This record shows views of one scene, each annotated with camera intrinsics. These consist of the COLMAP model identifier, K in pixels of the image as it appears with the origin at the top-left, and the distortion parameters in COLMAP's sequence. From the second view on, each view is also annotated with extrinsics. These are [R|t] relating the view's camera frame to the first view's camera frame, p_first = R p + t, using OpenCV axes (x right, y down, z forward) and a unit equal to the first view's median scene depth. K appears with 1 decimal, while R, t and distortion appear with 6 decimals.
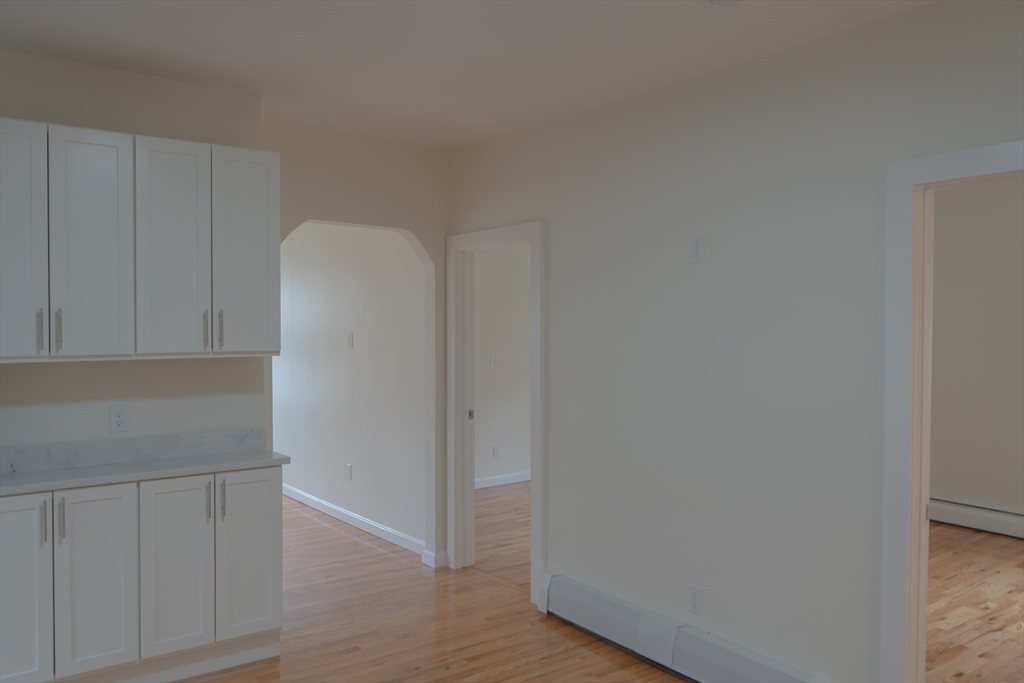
lens RADIAL K [[820.6, 0, 510.0], [0, 820.6, 339.6], [0, 0, 1]] dist [-0.024895, 0.014806]
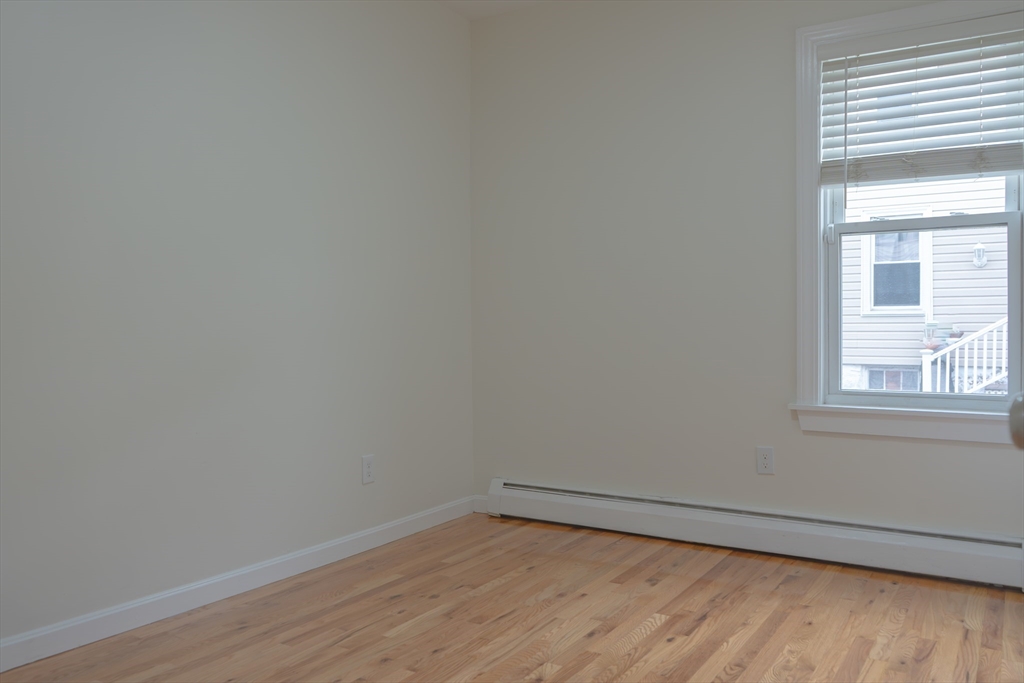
lens RADIAL K [[820.6, 0, 513.5], [0, 820.6, 339.9], [0, 0, 1]] dist [-0.024895, 0.014806]
pose [[0.935788, -0.007451, 0.352485, 0.343130], [0.013849, 0.999782, -0.015633, 0.106645], [-0.352291, 0.019511, 0.935687, 0.453006]]
